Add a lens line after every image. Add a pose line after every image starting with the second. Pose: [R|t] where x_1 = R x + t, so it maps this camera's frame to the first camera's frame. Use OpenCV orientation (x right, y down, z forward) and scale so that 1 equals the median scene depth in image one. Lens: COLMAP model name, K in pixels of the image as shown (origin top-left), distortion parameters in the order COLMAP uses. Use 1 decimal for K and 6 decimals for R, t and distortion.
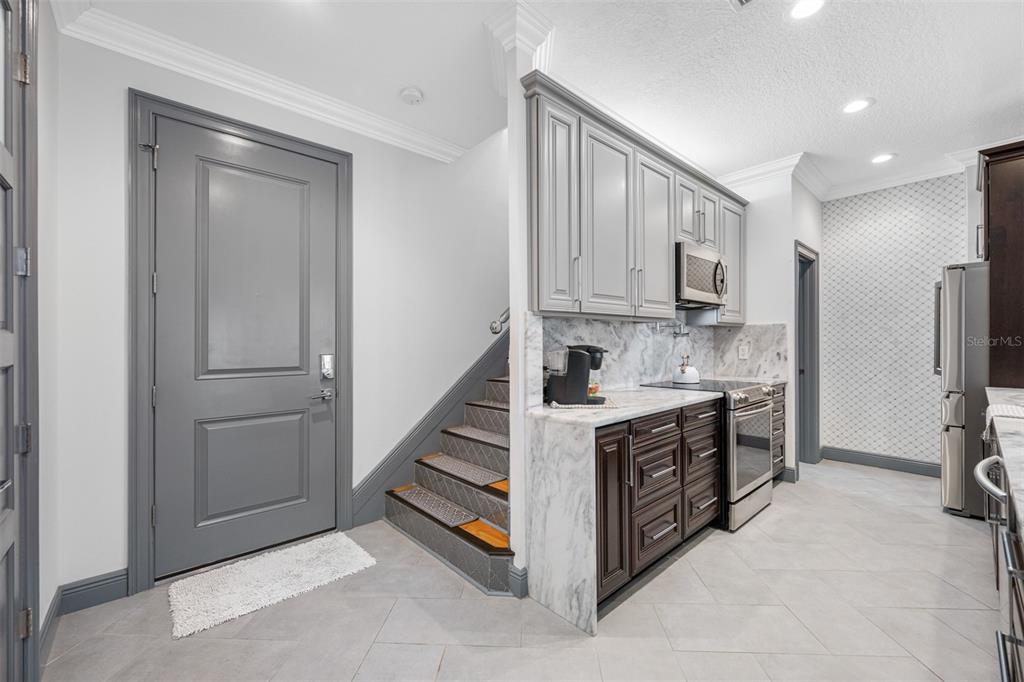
lens RADIAL K [[410.0, 0, 507.1], [0, 410.0, 344.3], [0, 0, 1]] dist [-0.000712, -0.000093]
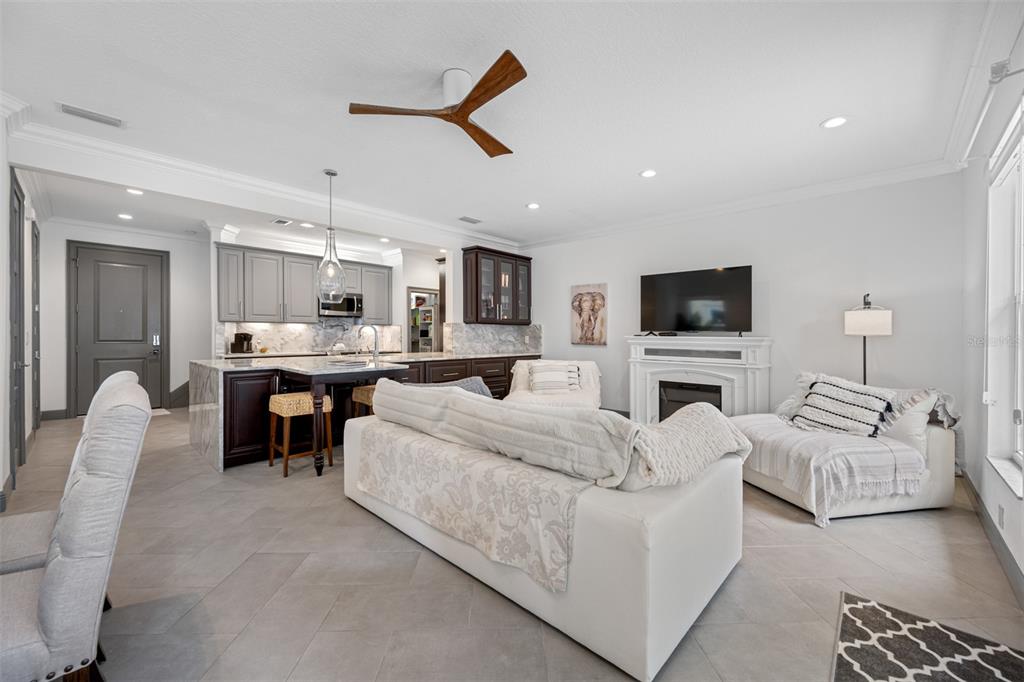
lens RADIAL K [[403.0, 0, 512.0], [0, 403.0, 341.0], [0, 0, 1]] dist [-0.000275, 0.000153]
pose [[0.995203, 0.011578, 0.097142, 1.463874], [-0.012816, 0.999844, 0.012134, 0.001115], [-0.096987, -0.013321, 0.995197, -1.623094]]
